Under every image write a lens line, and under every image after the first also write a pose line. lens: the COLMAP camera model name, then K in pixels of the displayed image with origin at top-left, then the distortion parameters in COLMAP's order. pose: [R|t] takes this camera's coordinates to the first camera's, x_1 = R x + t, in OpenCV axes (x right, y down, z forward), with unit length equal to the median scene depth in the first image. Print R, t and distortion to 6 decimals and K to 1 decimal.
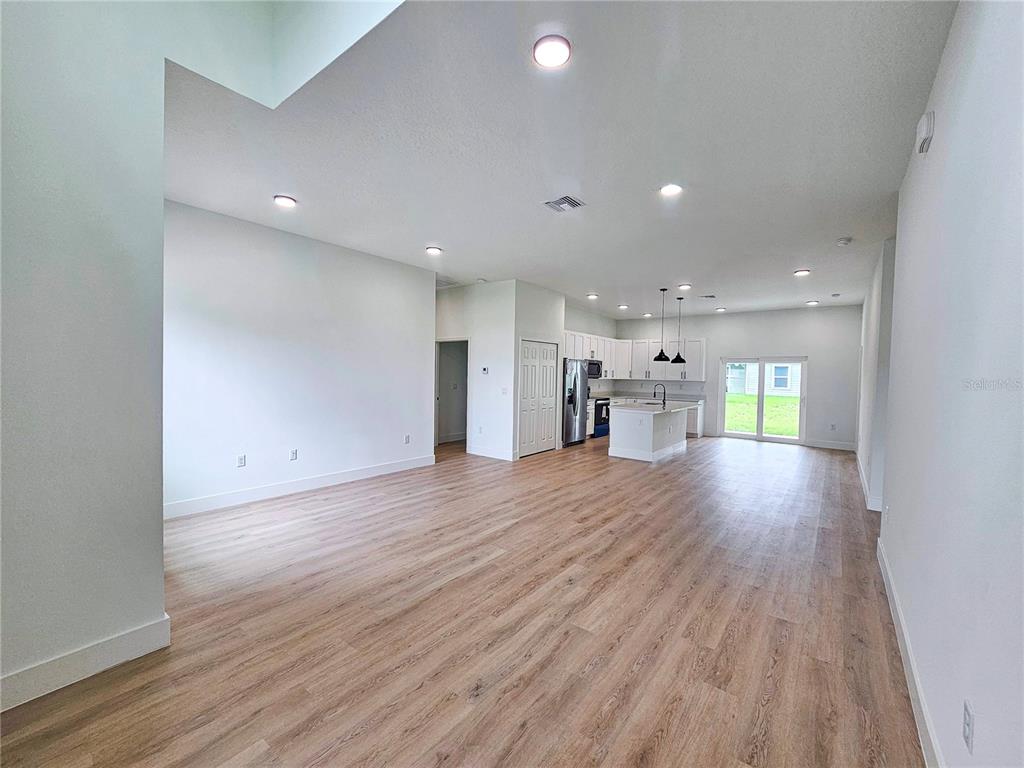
lens RADIAL K [[418.3, 0, 514.7], [0, 418.3, 386.1], [0, 0, 1]] dist [0.000481, -0.000086]
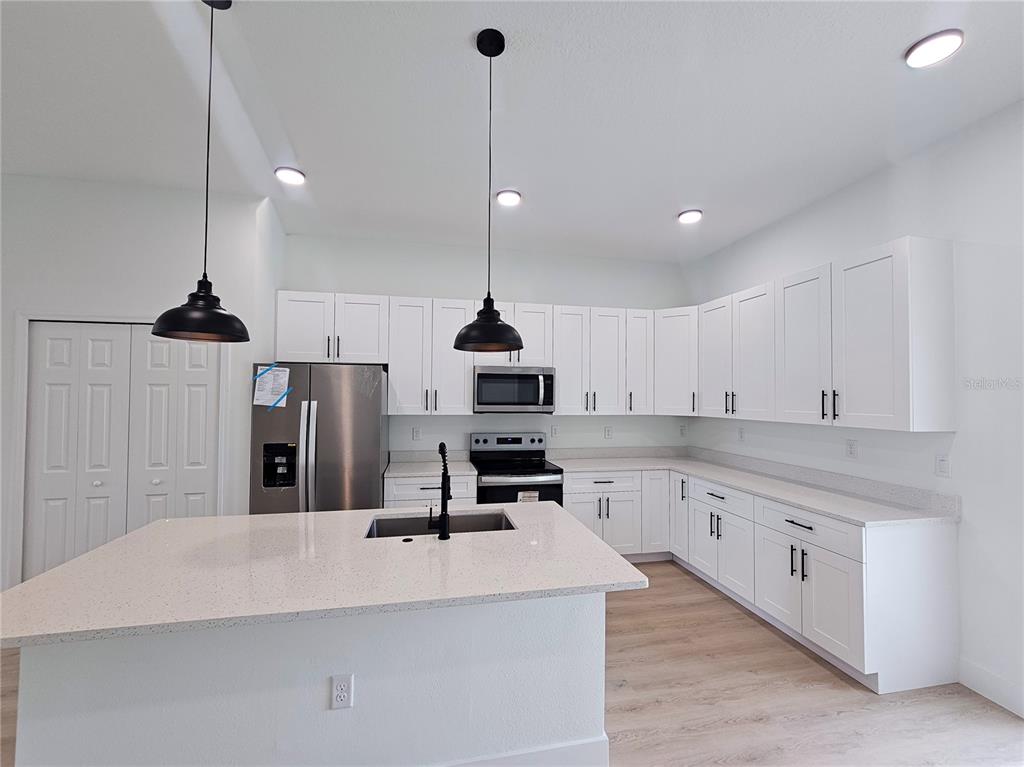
lens RADIAL K [[424.9, 0, 512.2], [0, 424.9, 388.7], [0, 0, 1]] dist [-0.000195, 0.000229]
pose [[0.761531, -0.029660, -0.647450, 0.459911], [-0.011236, 0.998198, -0.058942, -0.019546], [0.648032, 0.052161, 0.759825, 0.731745]]
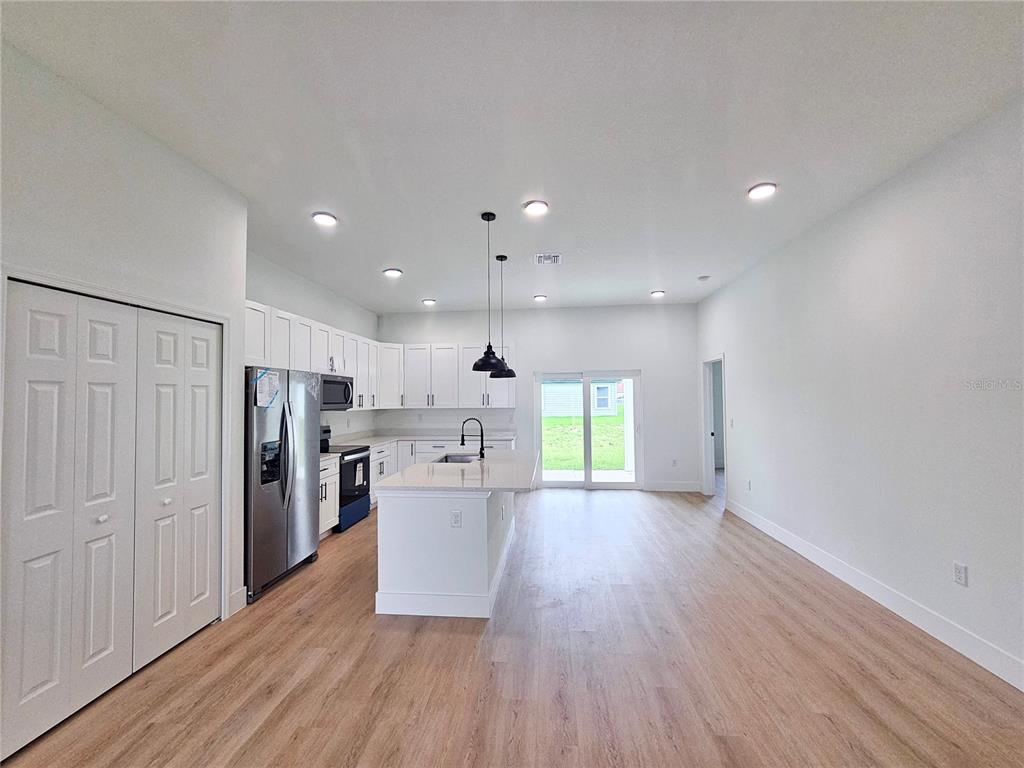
lens RADIAL K [[418.3, 0, 514.7], [0, 418.3, 386.1], [0, 0, 1]] dist [0.000481, -0.000086]
pose [[0.839826, -0.011649, 0.542730, 0.098754], [0.043696, 0.997976, -0.046195, -0.016091], [-0.541094, 0.062511, 0.838636, 0.469833]]
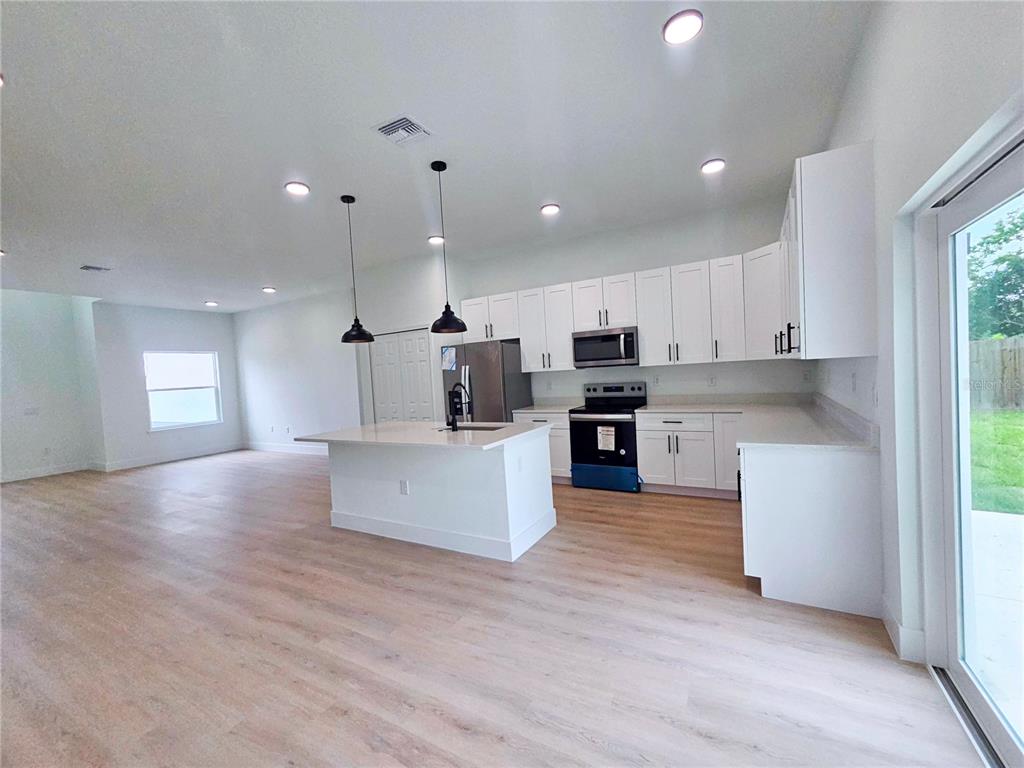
lens RADIAL K [[418.3, 0, 514.7], [0, 418.3, 386.1], [0, 0, 1]] dist [0.000481, -0.000086]
pose [[0.150331, 0.003534, -0.988629, 0.681842], [0.027664, 0.999587, 0.007780, -0.003351], [0.988249, -0.028519, 0.150171, 0.860847]]
